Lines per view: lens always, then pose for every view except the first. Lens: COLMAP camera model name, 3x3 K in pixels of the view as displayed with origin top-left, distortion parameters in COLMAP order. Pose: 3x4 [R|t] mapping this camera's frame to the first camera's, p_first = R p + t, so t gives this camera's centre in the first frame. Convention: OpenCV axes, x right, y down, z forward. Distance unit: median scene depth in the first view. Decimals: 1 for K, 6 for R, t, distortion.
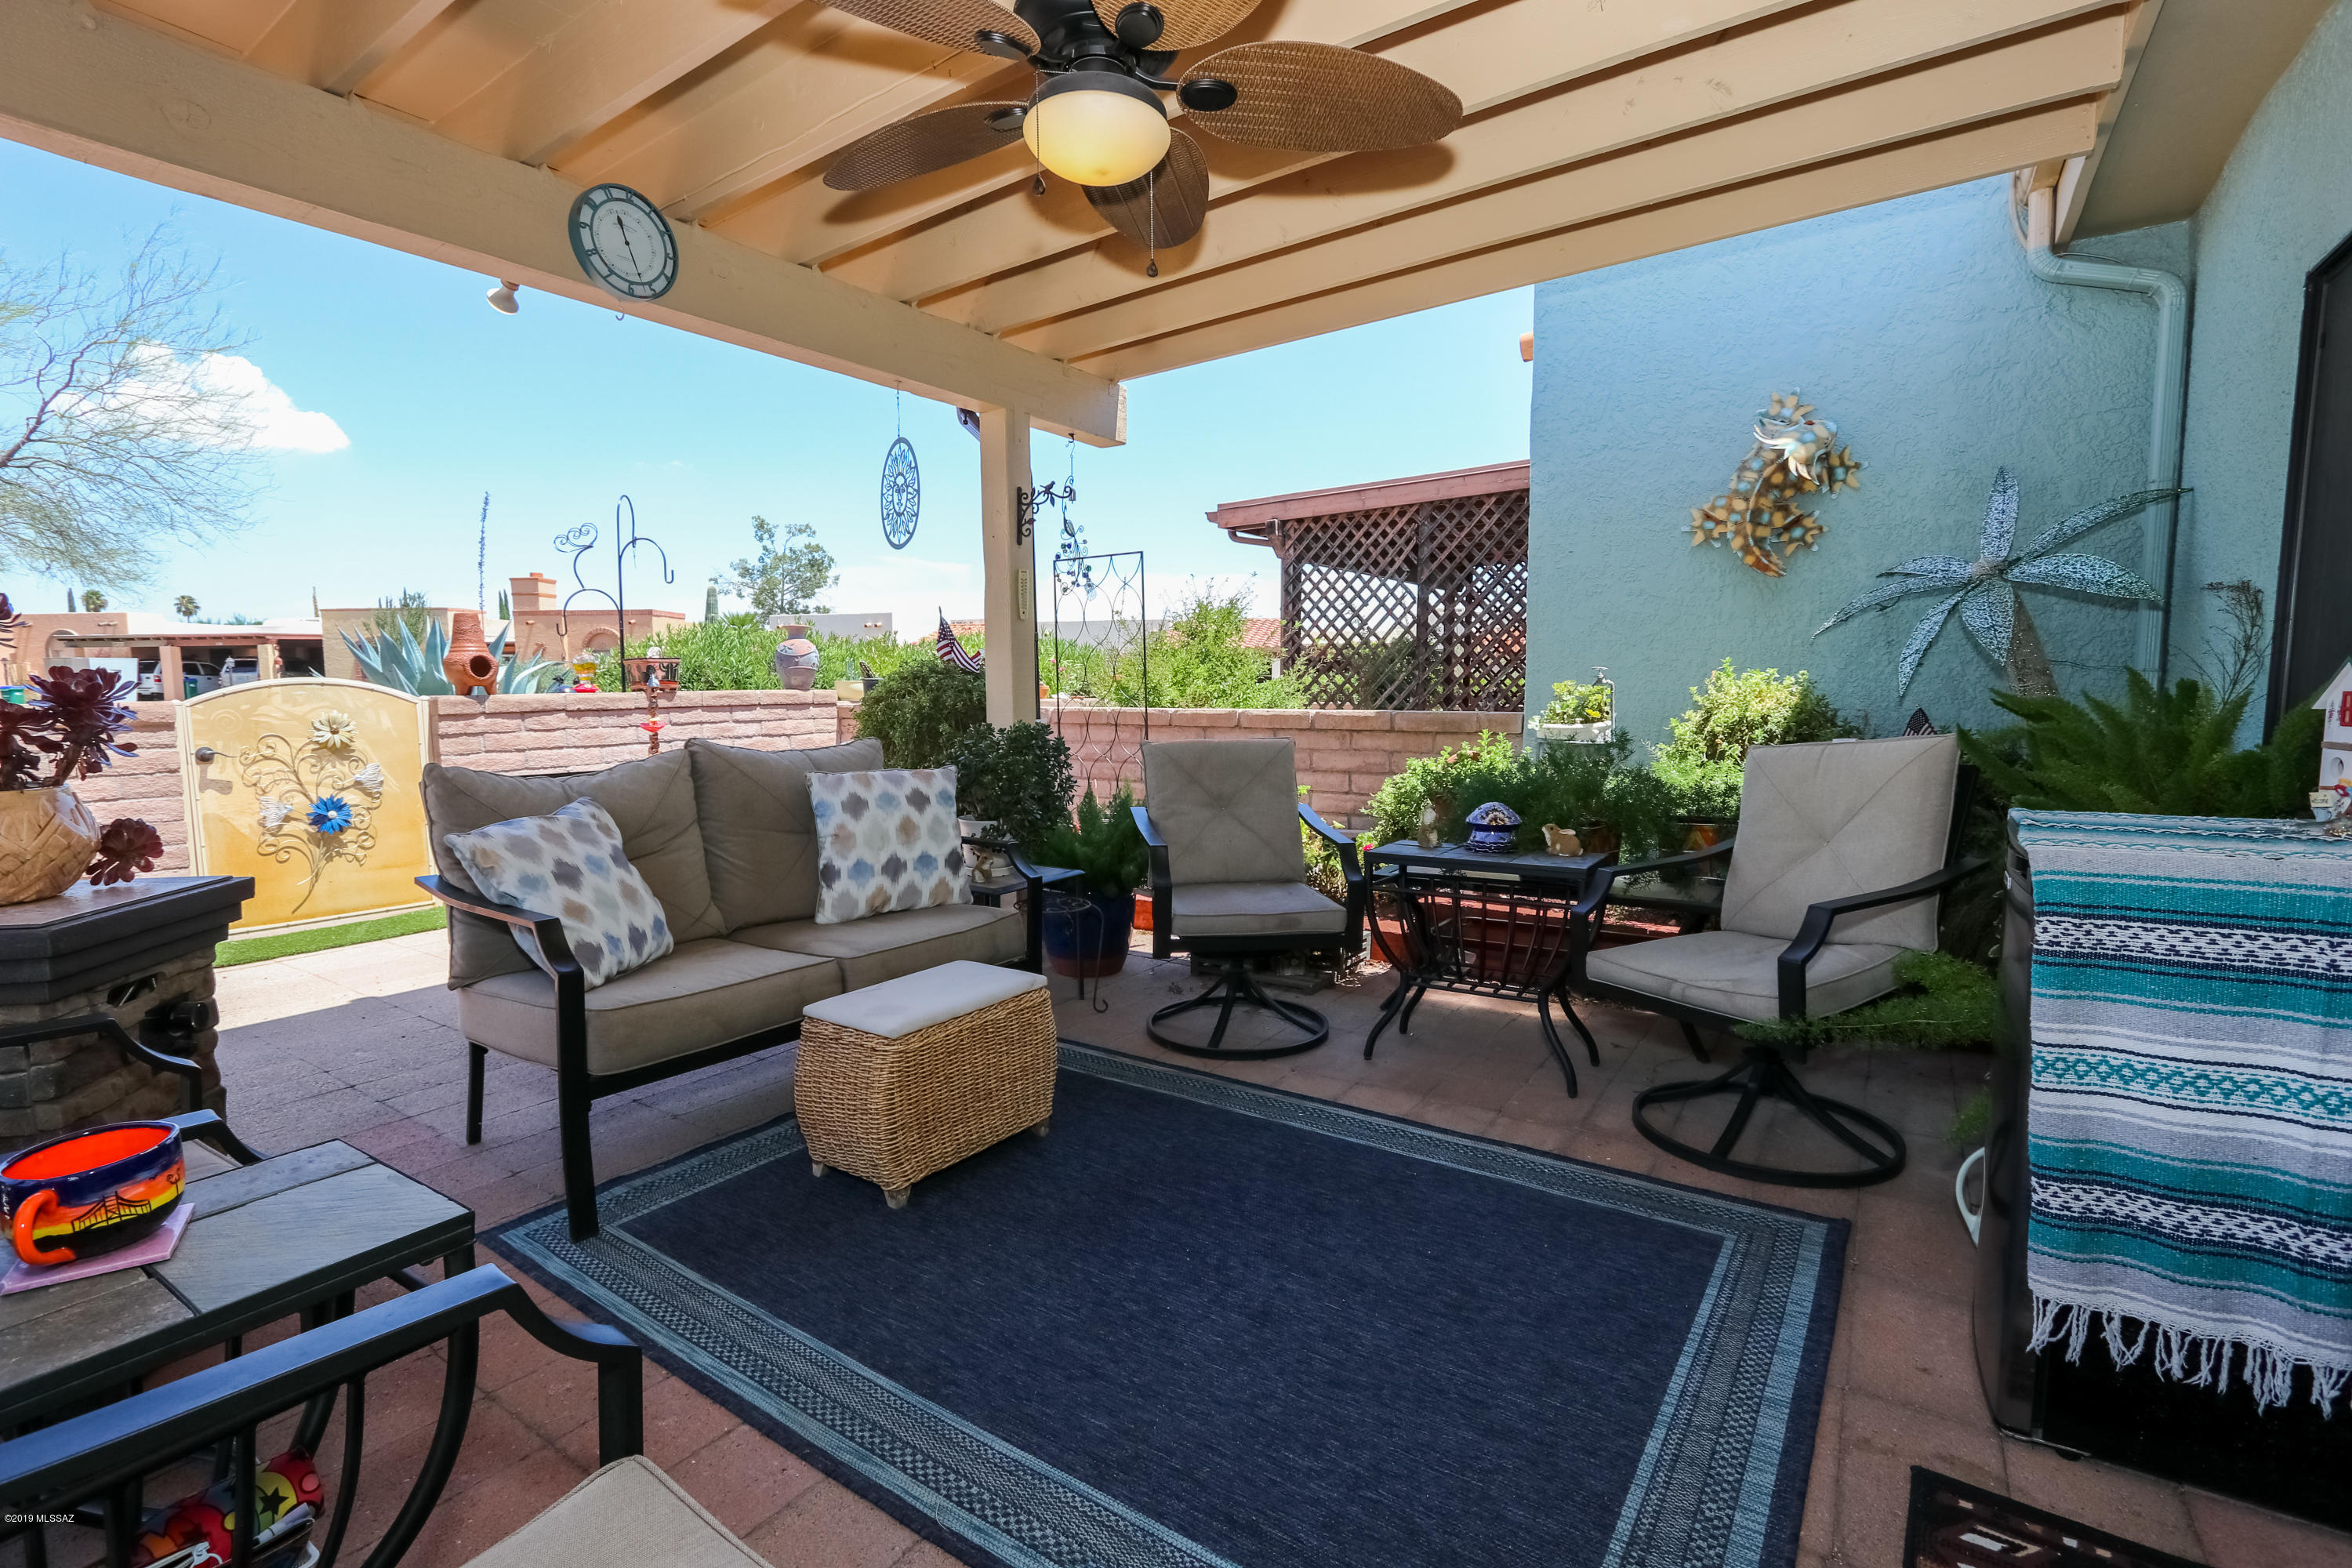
lens RADIAL K [[1075.4, 0, 1134.9], [0, 1075.4, 787.6], [0, 0, 1]] dist [-0.016301, 0.001067]
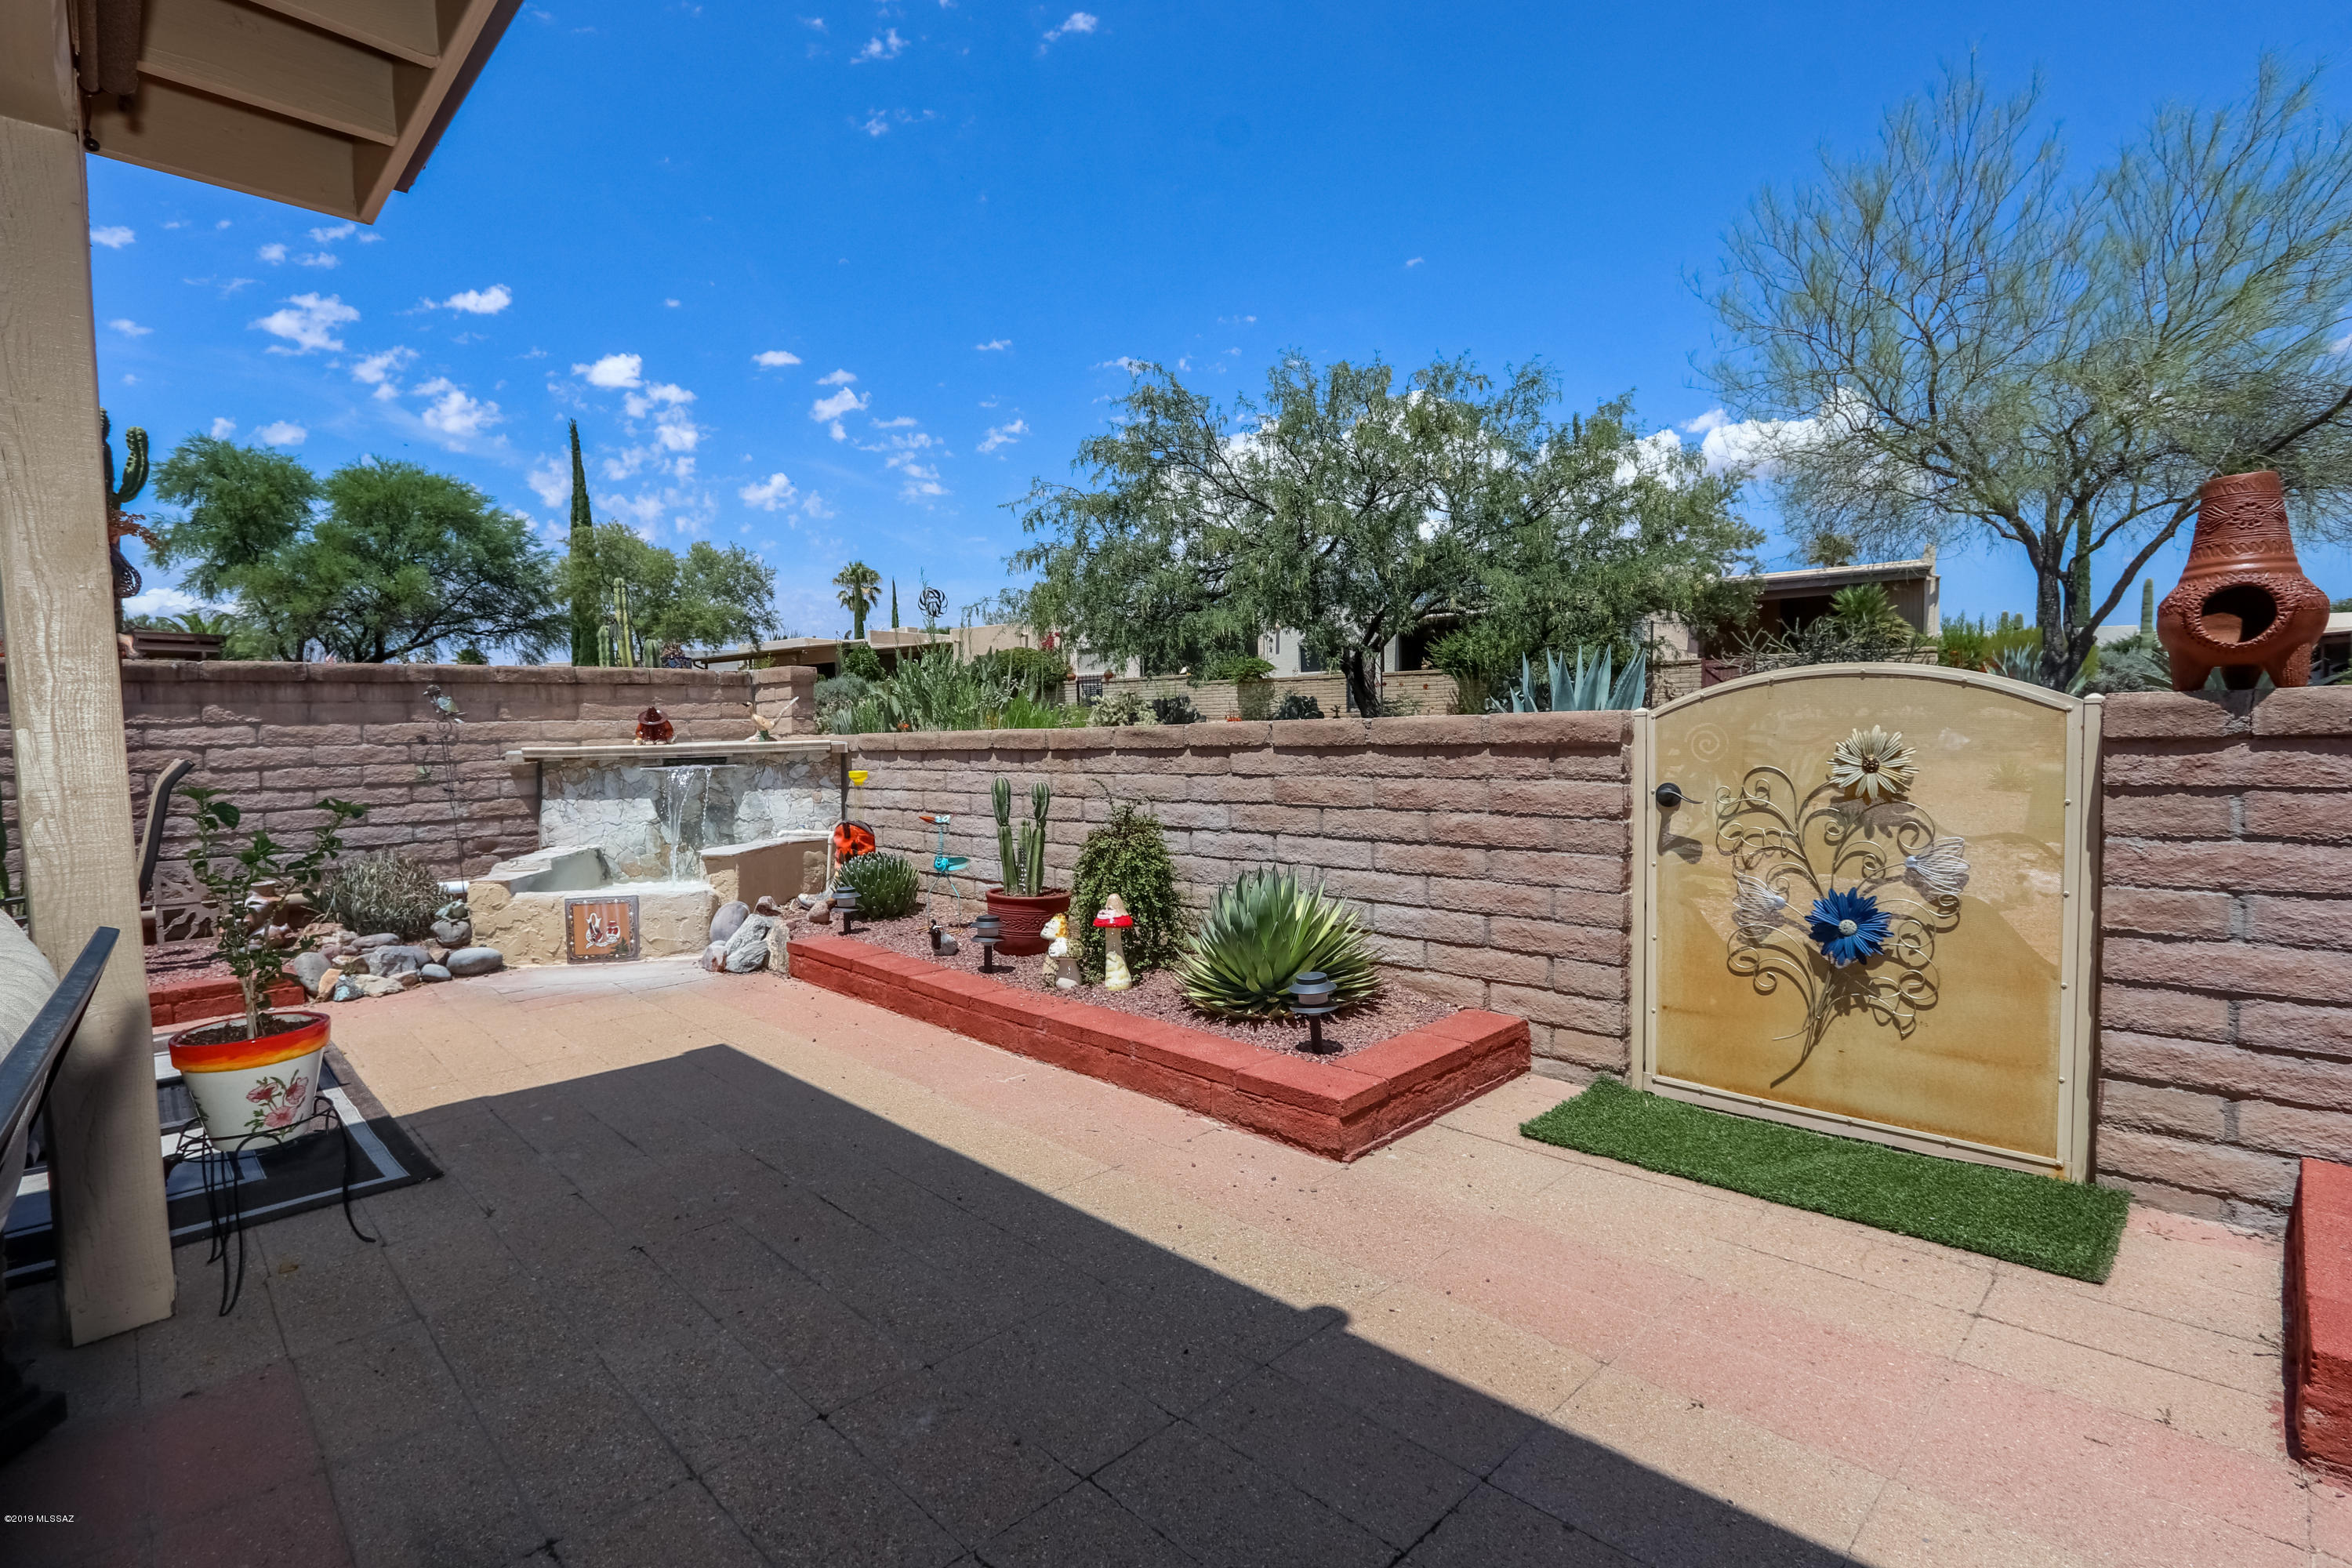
lens RADIAL K [[1106.9, 0, 1142.8], [0, 1106.9, 792.5], [0, 0, 1]] dist [-0.018325, 0.001254]
pose [[-0.198299, 0.071118, -0.977558, -0.204150], [-0.065527, 0.994171, 0.085618, -0.077309], [0.977949, 0.081034, -0.192483, 0.935687]]
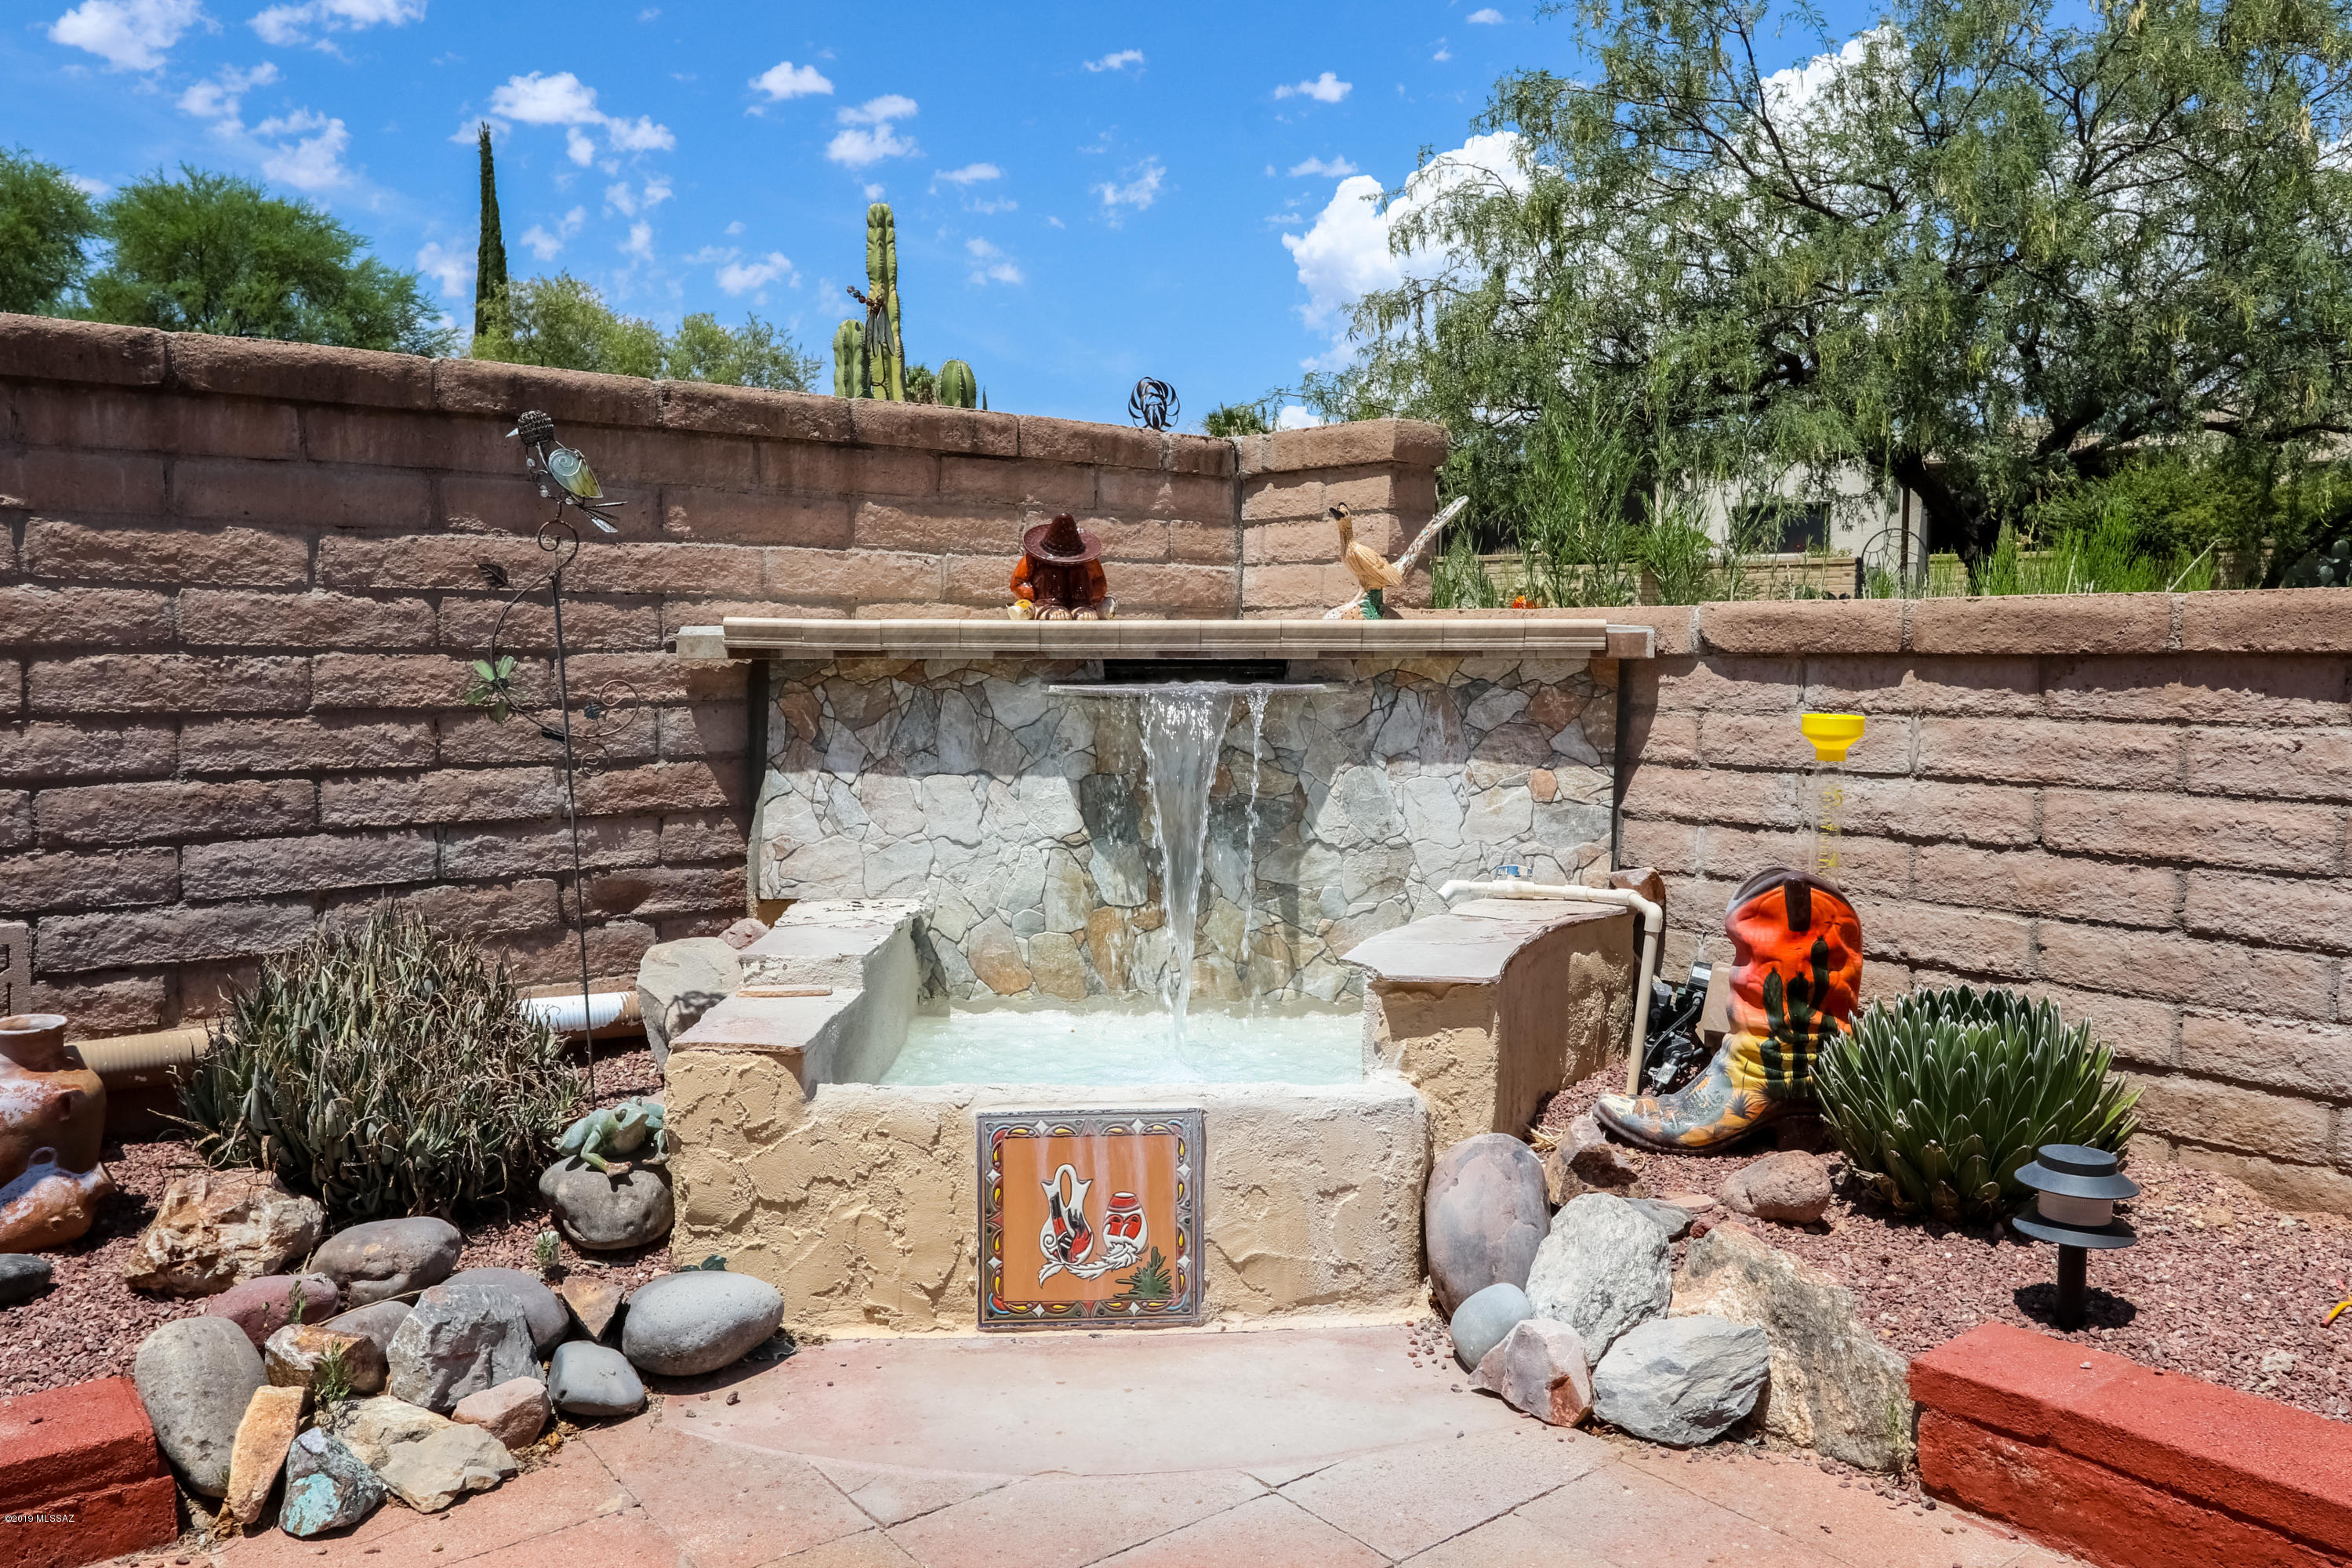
lens RADIAL K [[1779.7, 0, 1131.1], [0, 1779.7, 784.2], [0, 0, 1]] dist [-0.010408, 0.015085]
pose [[-0.306780, 0.080374, -0.948381, -0.739745], [-0.087781, 0.989792, 0.112279, 0.009544], [0.947724, 0.117695, -0.296593, 0.278807]]
